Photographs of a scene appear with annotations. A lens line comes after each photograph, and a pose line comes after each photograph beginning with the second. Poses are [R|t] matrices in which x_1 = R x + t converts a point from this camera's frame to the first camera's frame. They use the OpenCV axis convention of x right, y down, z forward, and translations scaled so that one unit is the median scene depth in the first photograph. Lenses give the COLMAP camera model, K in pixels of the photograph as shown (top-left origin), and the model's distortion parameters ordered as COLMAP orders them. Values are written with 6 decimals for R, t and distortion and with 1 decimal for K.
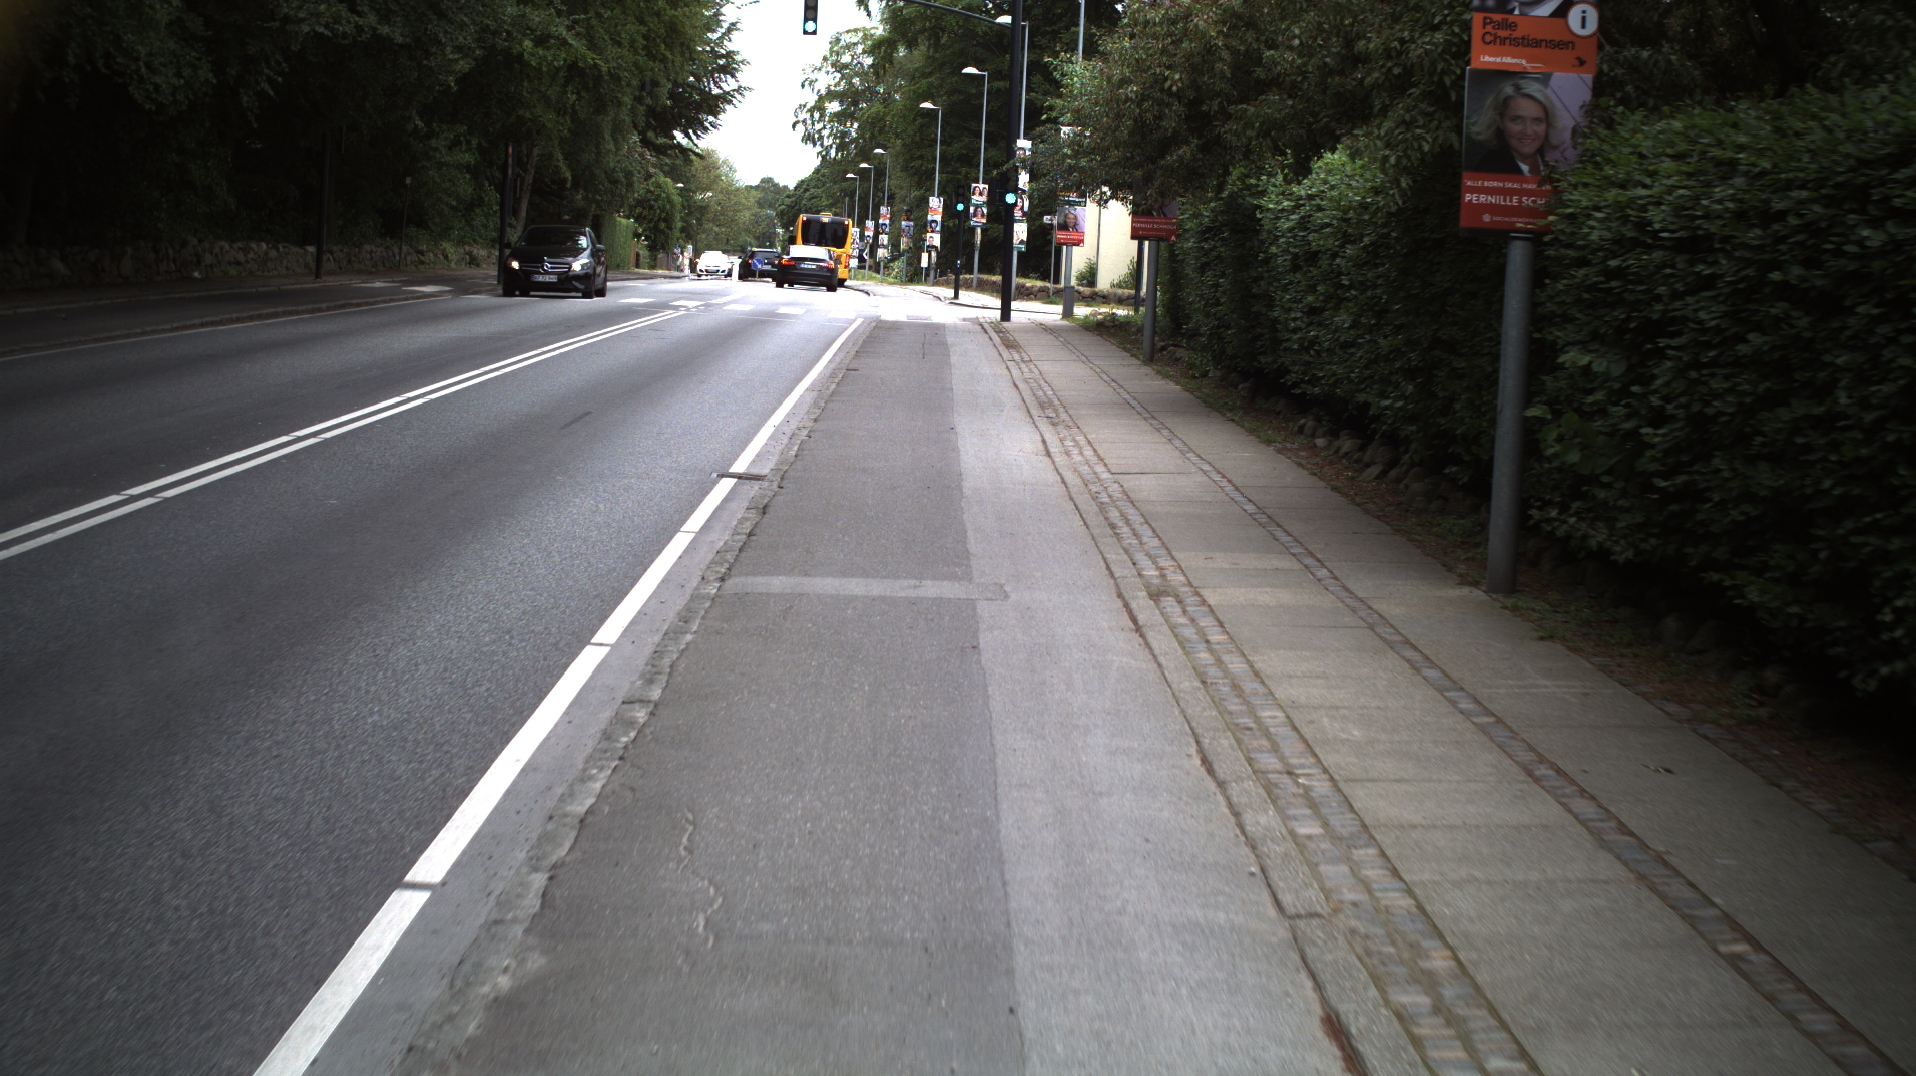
lens RADIAL K [[3416.6, 0, 958.0], [0, 3416.6, 538.0], [0, 0, 1]] dist [-0.275369, 0.226518]
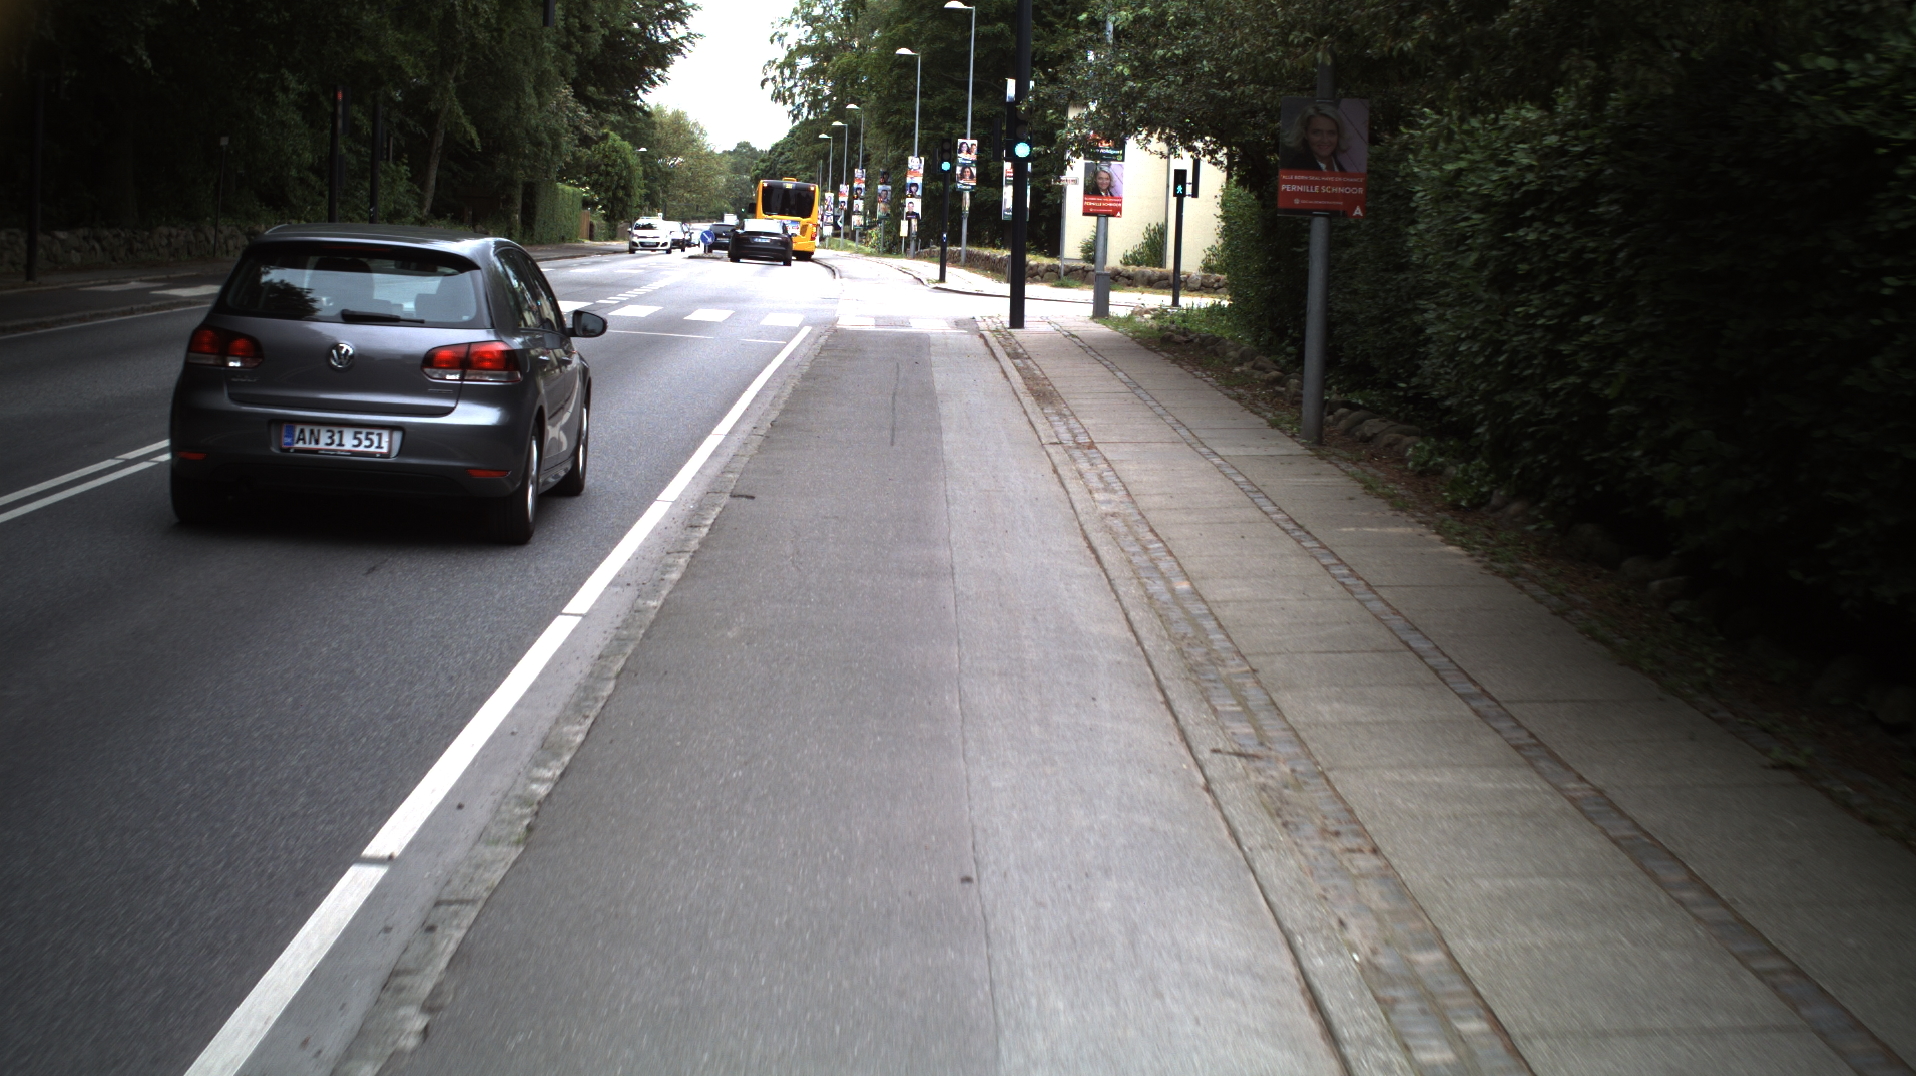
lens RADIAL K [[3416.6, 0, 958.0], [0, 3416.6, 538.0], [0, 0, 1]] dist [-0.275369, 0.226518]
pose [[0.999906, -0.013067, 0.004217, -0.001056], [0.013020, 0.999856, 0.010927, -0.019984], [-0.004359, -0.010871, 0.999931, 0.214745]]
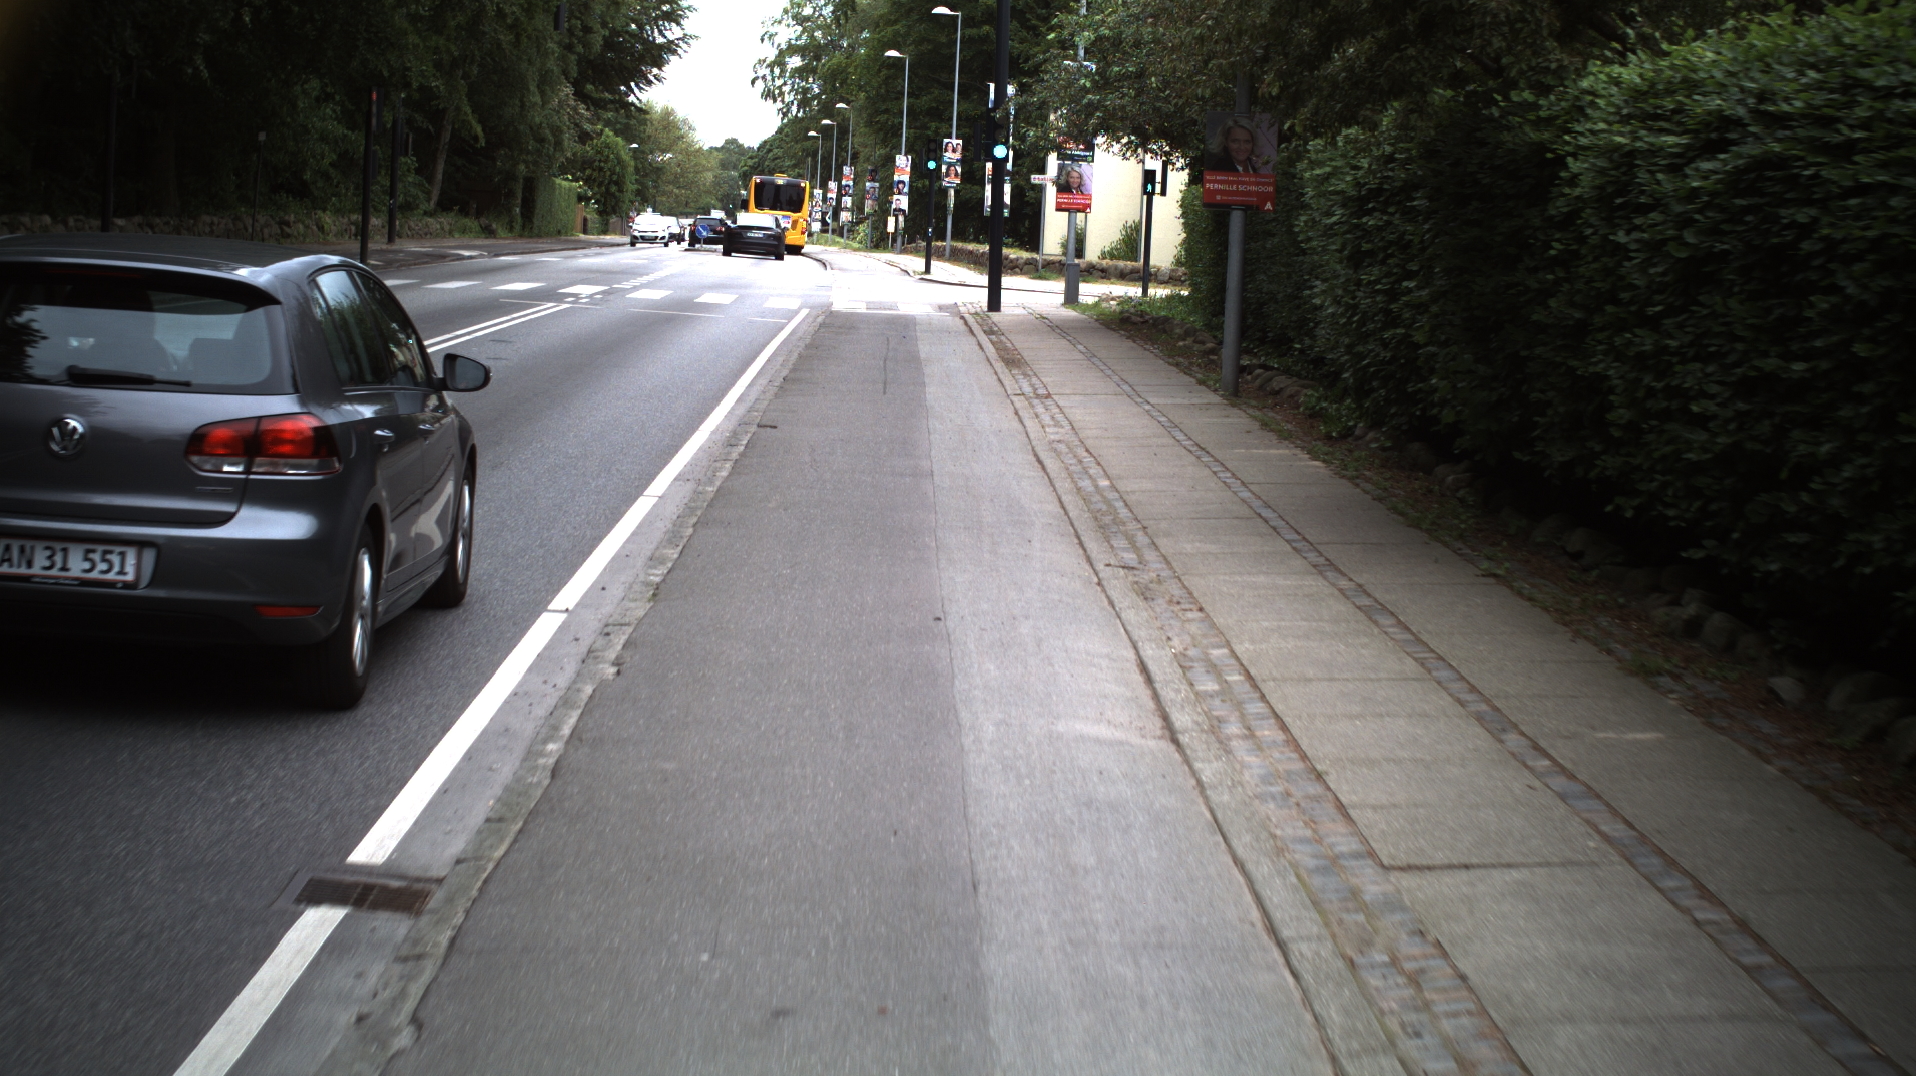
lens RADIAL K [[3416.6, 0, 958.0], [0, 3416.6, 538.0], [0, 0, 1]] dist [-0.275369, 0.226518]
pose [[0.999943, -0.005822, 0.008932, -0.000965], [0.005718, 0.999917, 0.011549, -0.014919], [-0.008999, -0.011498, 0.999893, 0.161045]]
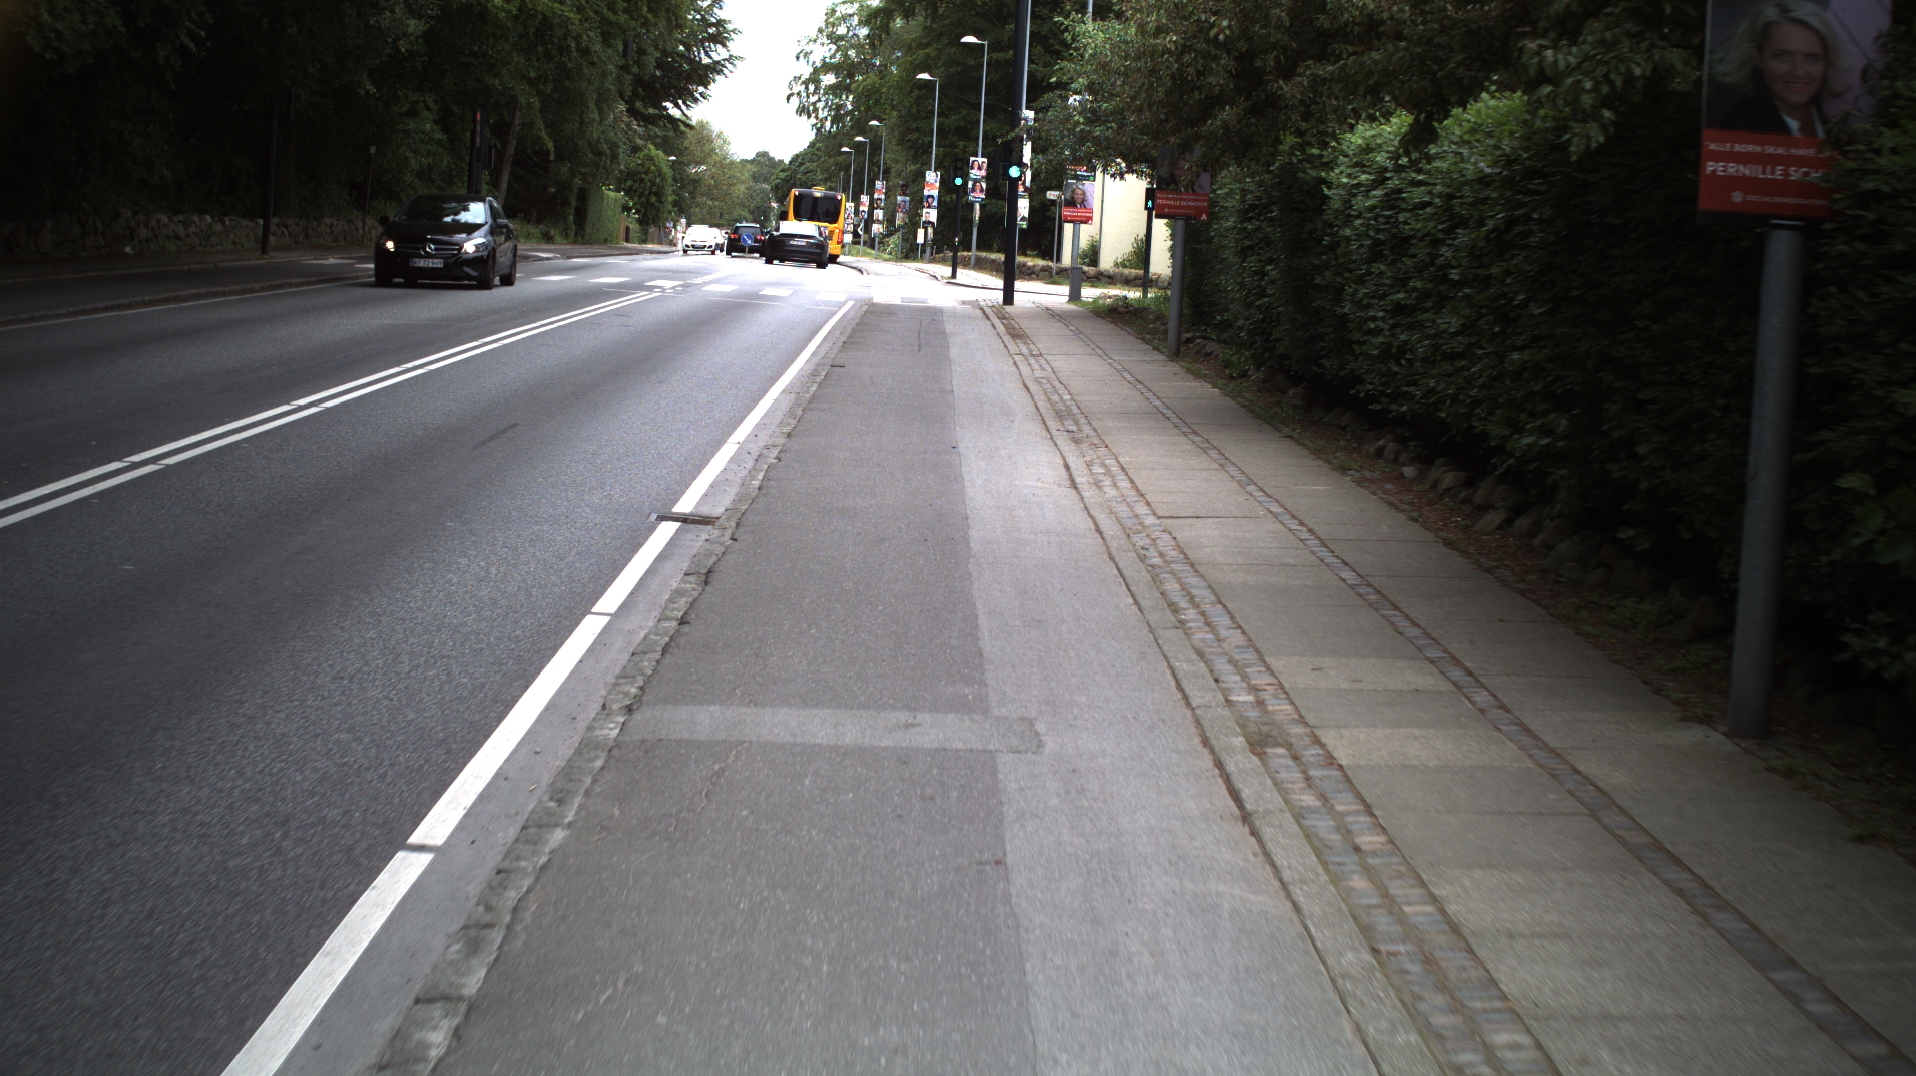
lens RADIAL K [[3416.6, 0, 958.0], [0, 3416.6, 538.0], [0, 0, 1]] dist [-0.275369, 0.226518]
pose [[0.999980, 0.006049, 0.001779, -0.000638], [-0.006062, 0.999956, 0.007222, -0.004954], [-0.001736, -0.007232, 0.999972, 0.053821]]
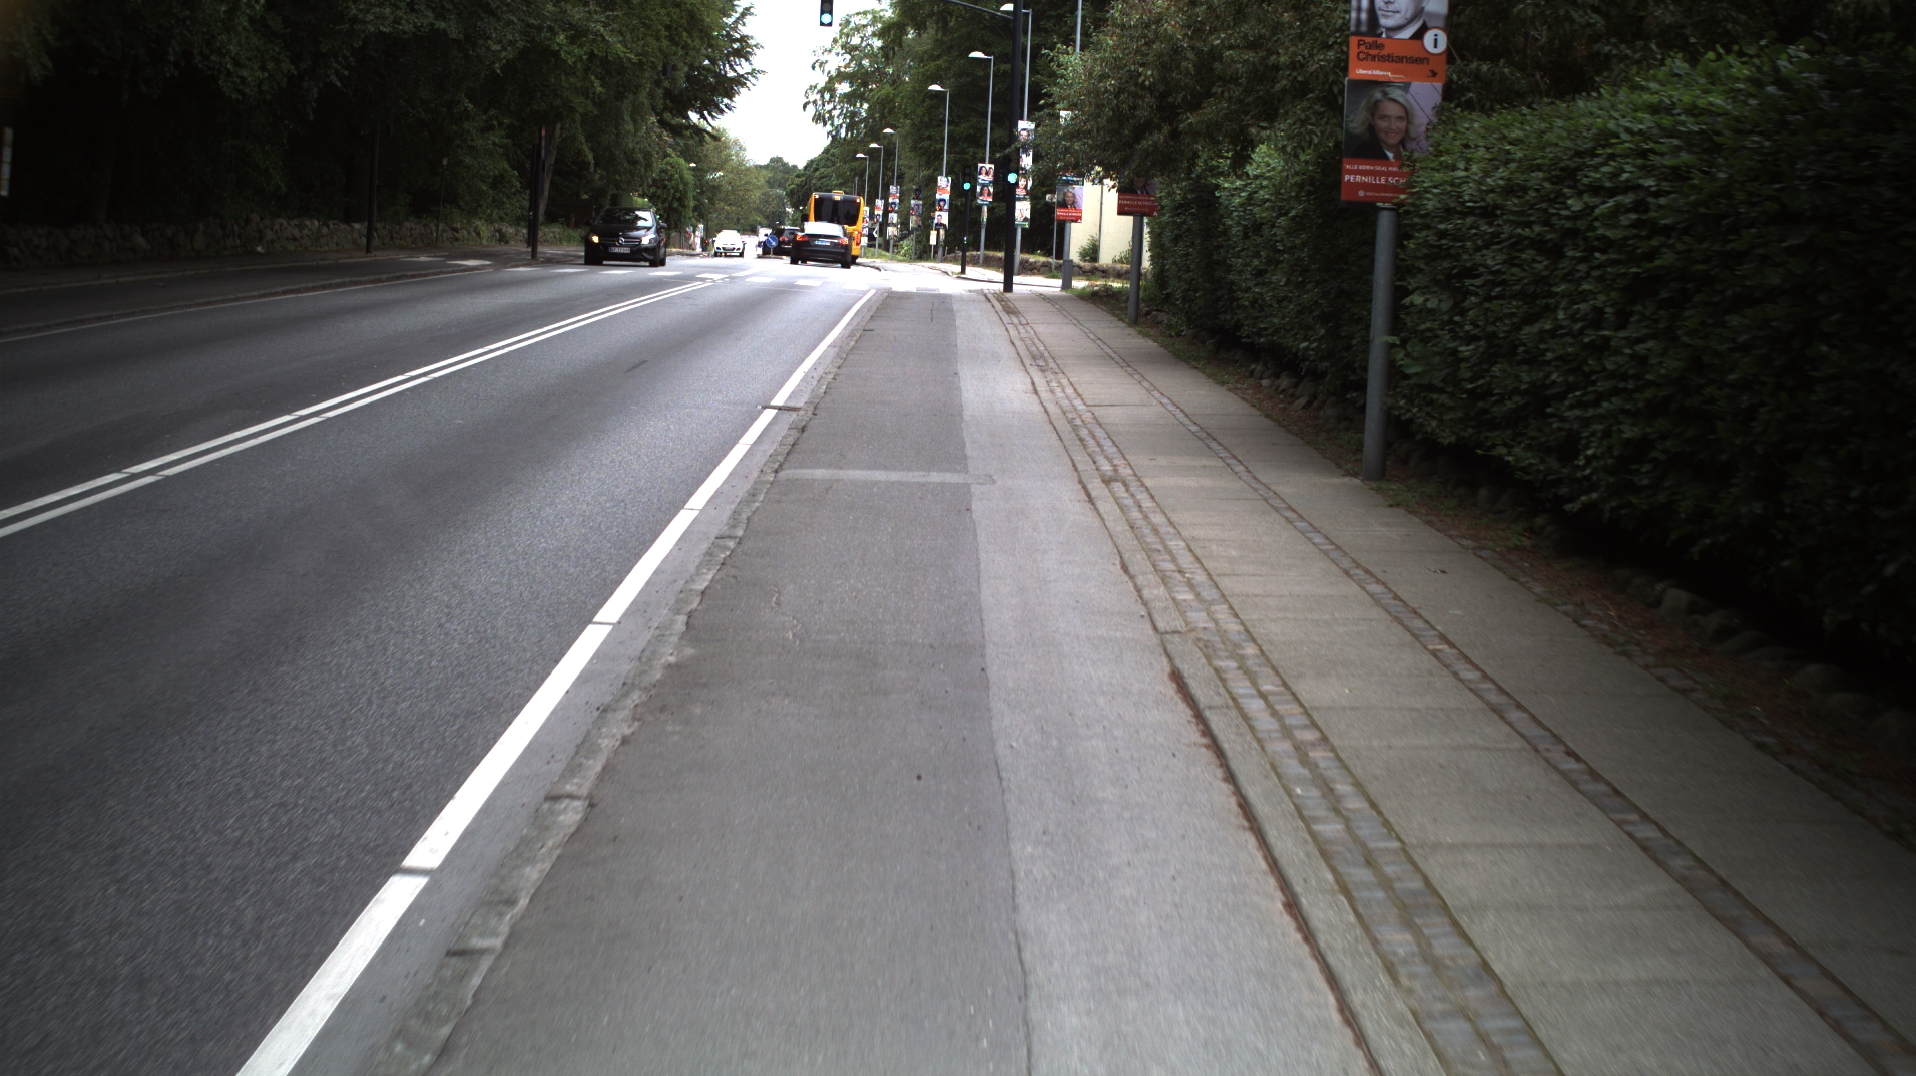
lens RADIAL K [[3416.6, 0, 958.0], [0, 3416.6, 538.0], [0, 0, 1]] dist [-0.275369, 0.226518]
pose [[0.999996, -0.000970, -0.002670, 0.000661], [0.000987, 0.999981, 0.006070, 0.005213], [0.002664, -0.006073, 0.999978, -0.053328]]
